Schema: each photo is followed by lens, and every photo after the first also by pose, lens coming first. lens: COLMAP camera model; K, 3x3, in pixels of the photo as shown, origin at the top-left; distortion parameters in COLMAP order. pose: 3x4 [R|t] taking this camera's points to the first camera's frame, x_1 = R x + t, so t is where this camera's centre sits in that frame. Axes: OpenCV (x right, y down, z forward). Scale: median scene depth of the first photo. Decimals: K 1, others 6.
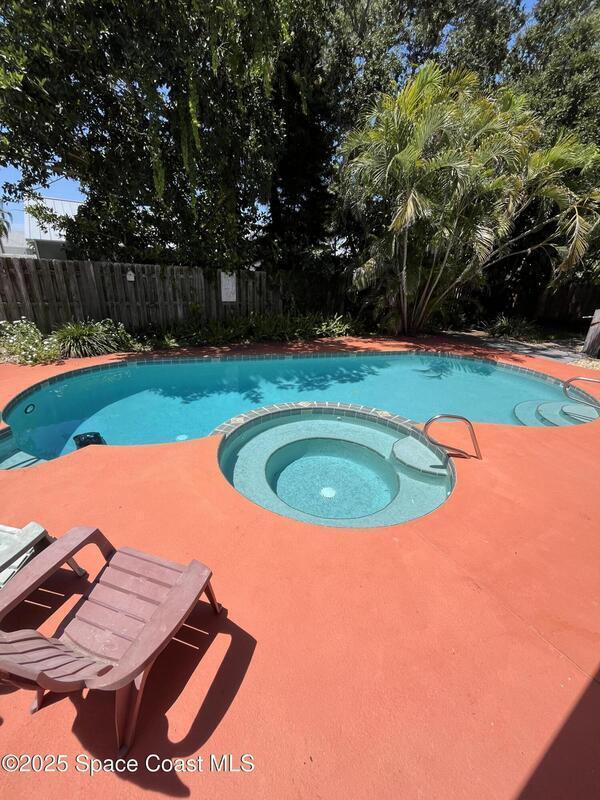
lens RADIAL K [[325.9, 0, 308.7], [0, 325.9, 400.6], [0, 0, 1]] dist [-0.000141, 0.000253]
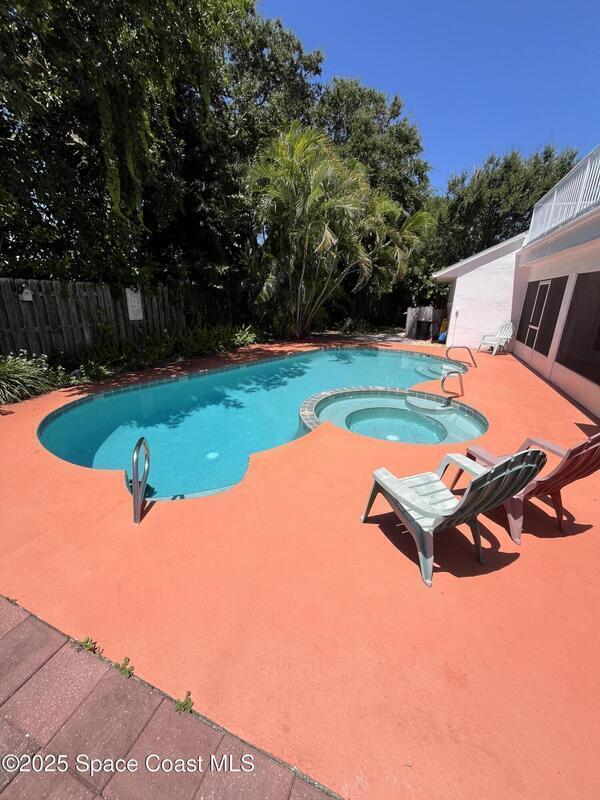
lens RADIAL K [[321.4, 0, 301.3], [0, 321.4, 397.9], [0, 0, 1]] dist [0.000438, 0.000094]
pose [[0.820259, -0.195876, 0.537408, -0.447691], [0.217316, 0.975807, 0.023970, -0.013576], [-0.529102, 0.097126, 0.842981, 0.017806]]
